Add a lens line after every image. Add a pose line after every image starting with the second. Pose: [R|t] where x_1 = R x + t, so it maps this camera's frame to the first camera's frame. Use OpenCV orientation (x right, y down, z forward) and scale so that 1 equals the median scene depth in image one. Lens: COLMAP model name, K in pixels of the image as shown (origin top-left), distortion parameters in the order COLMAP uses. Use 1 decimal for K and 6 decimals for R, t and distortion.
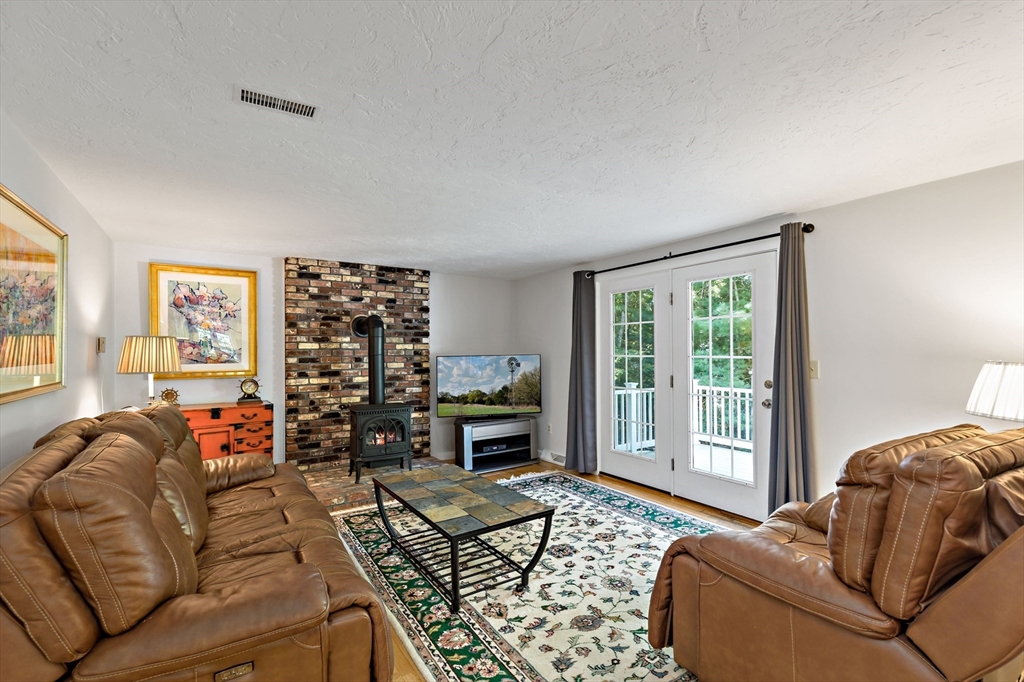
lens RADIAL K [[464.4, 0, 522.0], [0, 464.4, 344.3], [0, 0, 1]] dist [0.008656, -0.000149]
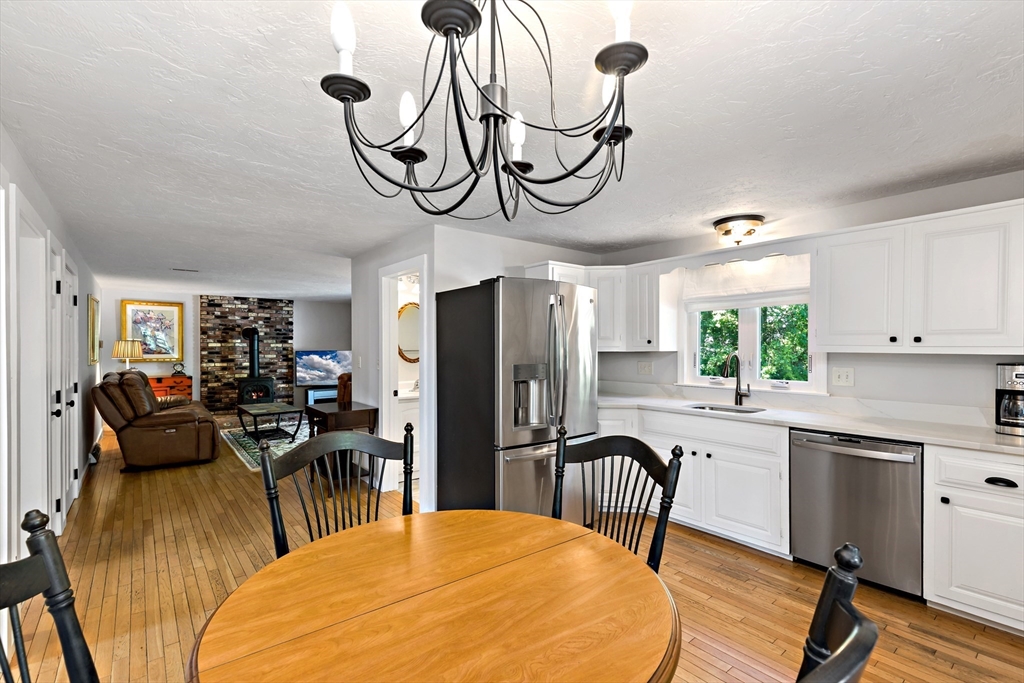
lens RADIAL K [[464.4, 0, 519.5], [0, 464.4, 345.4], [0, 0, 1]] dist [0.008656, -0.000149]
pose [[0.995650, 0.003588, 0.093100, 0.542878], [-0.004099, 0.999978, 0.005293, -0.008192], [-0.093079, -0.005651, 0.995643, -0.892300]]
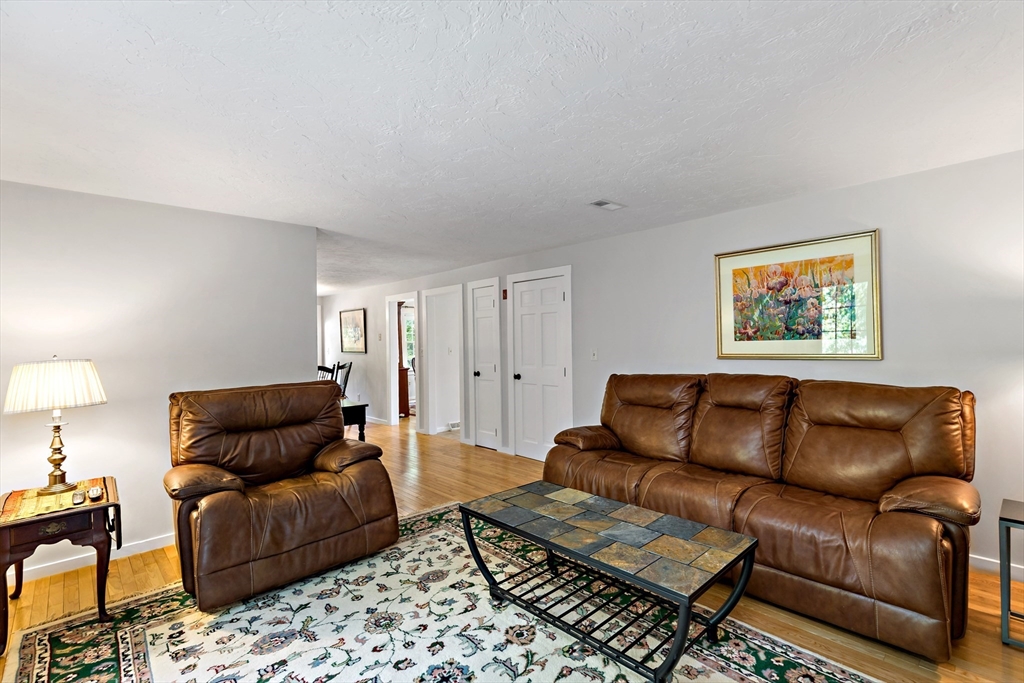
lens RADIAL K [[464.4, 0, 507.7], [0, 464.4, 348.5], [0, 0, 1]] dist [0.008656, -0.000149]
pose [[-0.989703, 0.032099, -0.139493, 0.052912], [0.031935, 0.999484, 0.003411, 0.021902], [0.139530, -0.001079, -0.990217, 1.120316]]
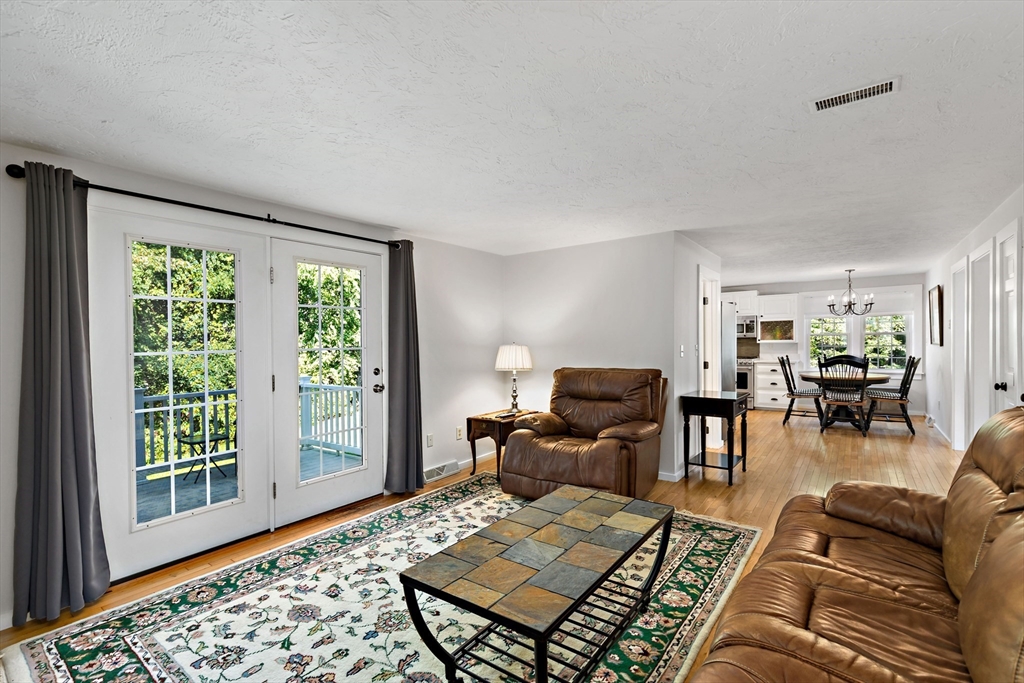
lens RADIAL K [[464.4, 0, 513.2], [0, 464.4, 345.3], [0, 0, 1]] dist [0.008656, -0.000149]
pose [[-0.329955, -0.000016, 0.943997, -0.514145], [0.007468, 0.999969, 0.002628, 0.018792], [-0.943967, 0.007917, -0.329945, 0.843041]]
